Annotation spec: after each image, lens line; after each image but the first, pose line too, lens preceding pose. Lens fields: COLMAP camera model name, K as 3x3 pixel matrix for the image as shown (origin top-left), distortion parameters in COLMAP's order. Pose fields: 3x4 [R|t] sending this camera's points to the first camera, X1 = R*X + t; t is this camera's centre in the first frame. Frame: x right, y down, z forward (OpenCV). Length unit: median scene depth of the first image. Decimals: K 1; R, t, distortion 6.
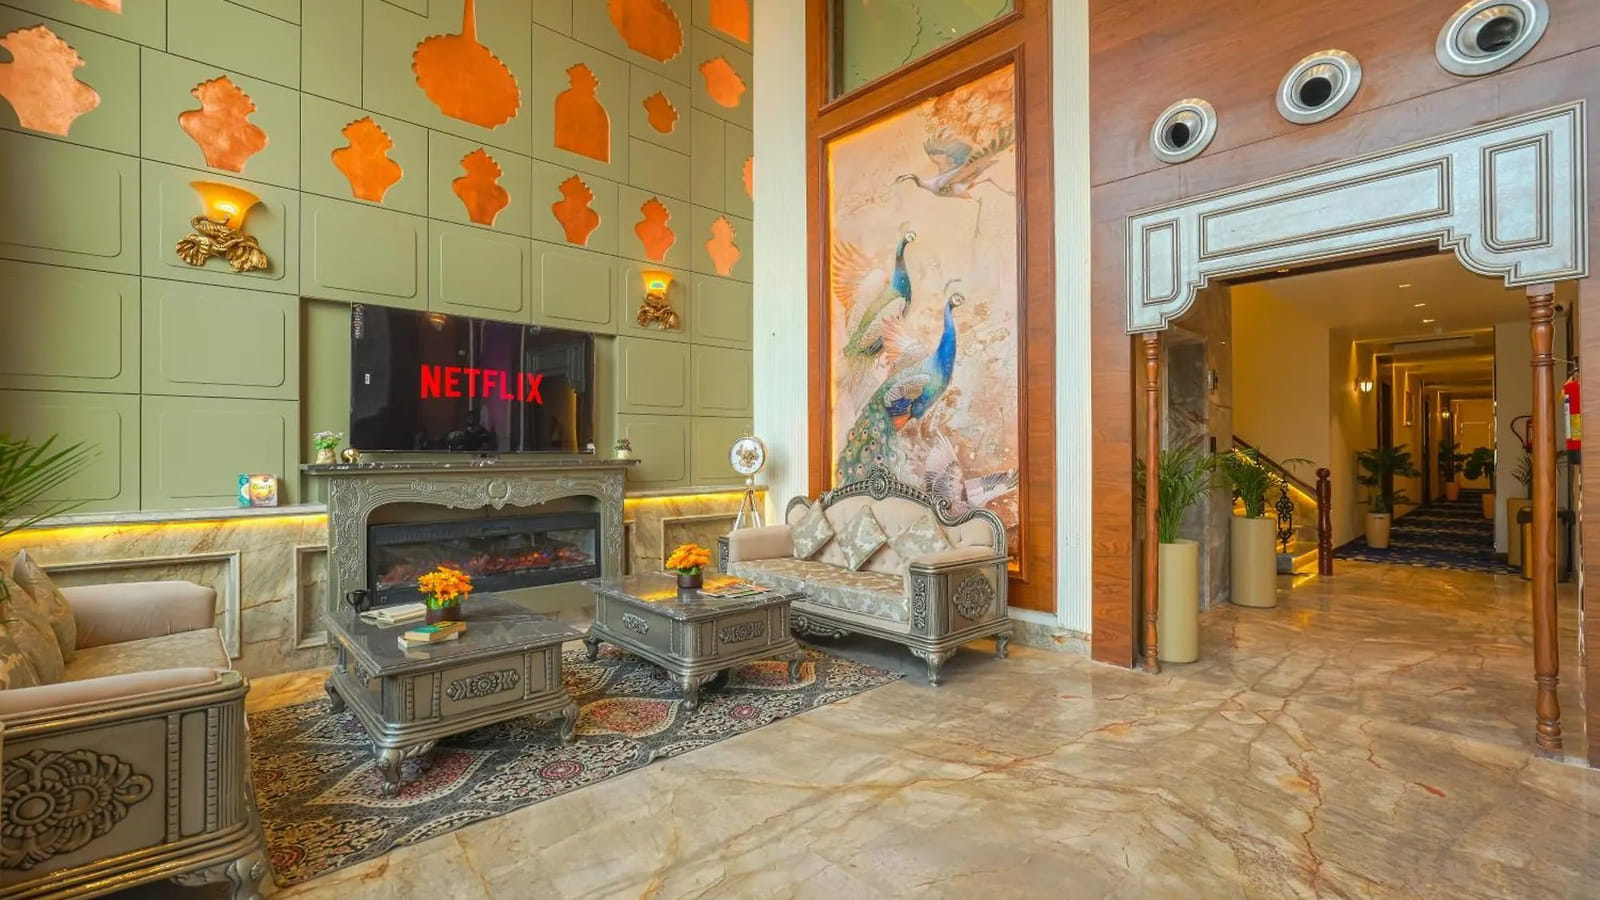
lens RADIAL K [[704.9, 0, 798.0], [0, 704.9, 456.9], [0, 0, 1]] dist [-0.000980, -0.000030]
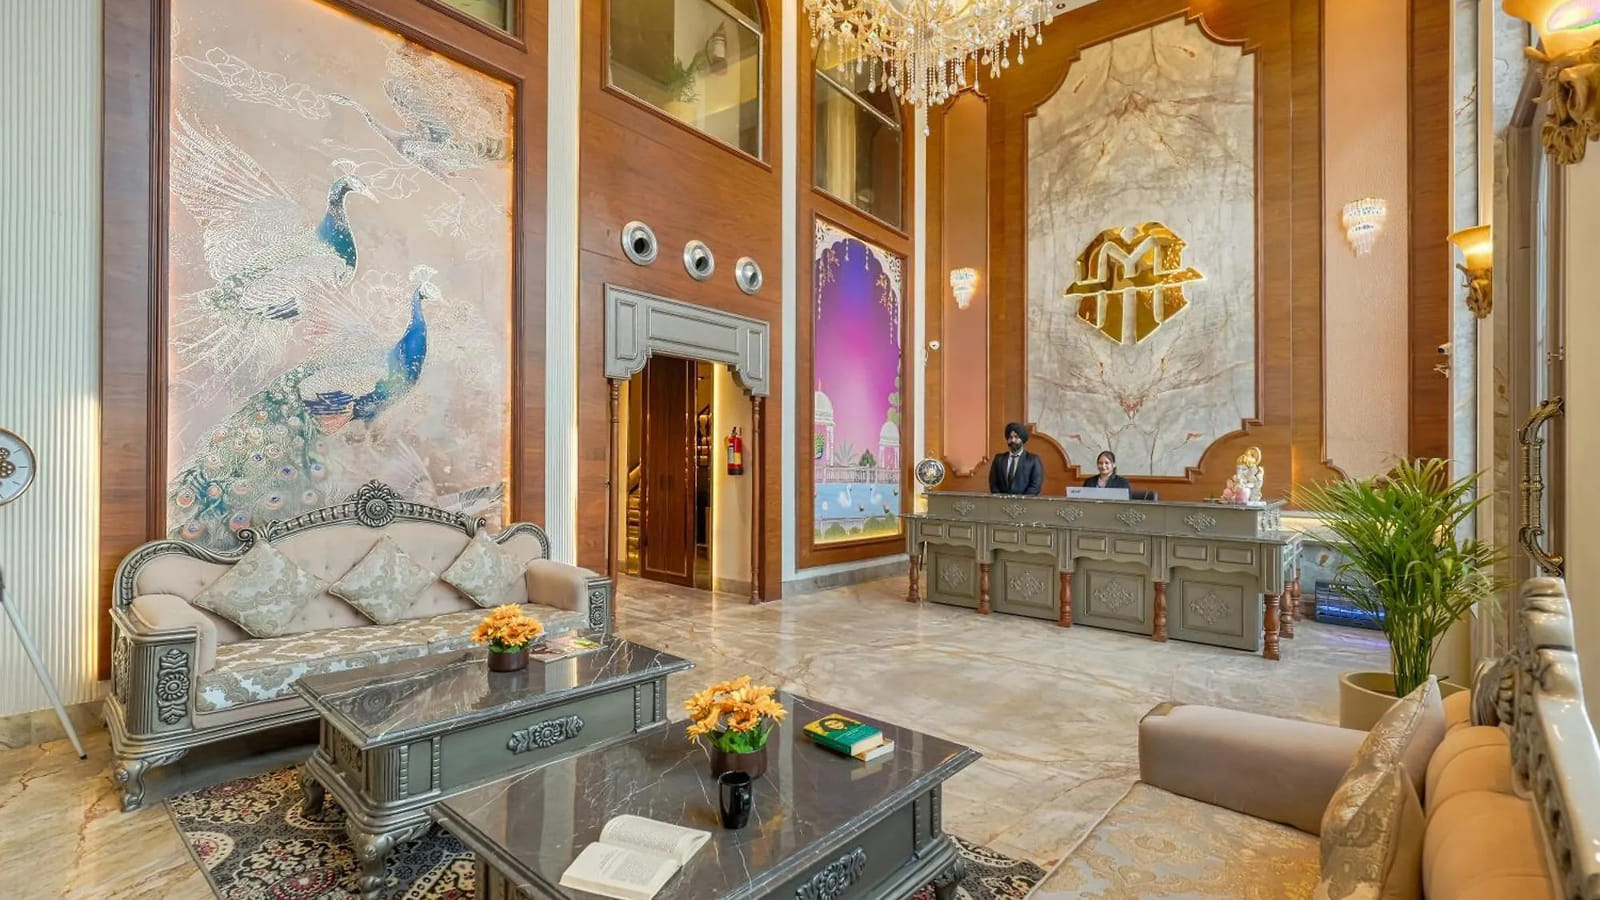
lens RADIAL K [[704.9, 0, 797.5], [0, 704.9, 457.2], [0, 0, 1]] dist [-0.000980, -0.000030]
pose [[-0.098522, 0.013007, 0.995050, -0.691079], [-0.009481, 0.999857, -0.014009, -0.008885], [-0.995090, -0.010815, -0.098385, 0.631958]]
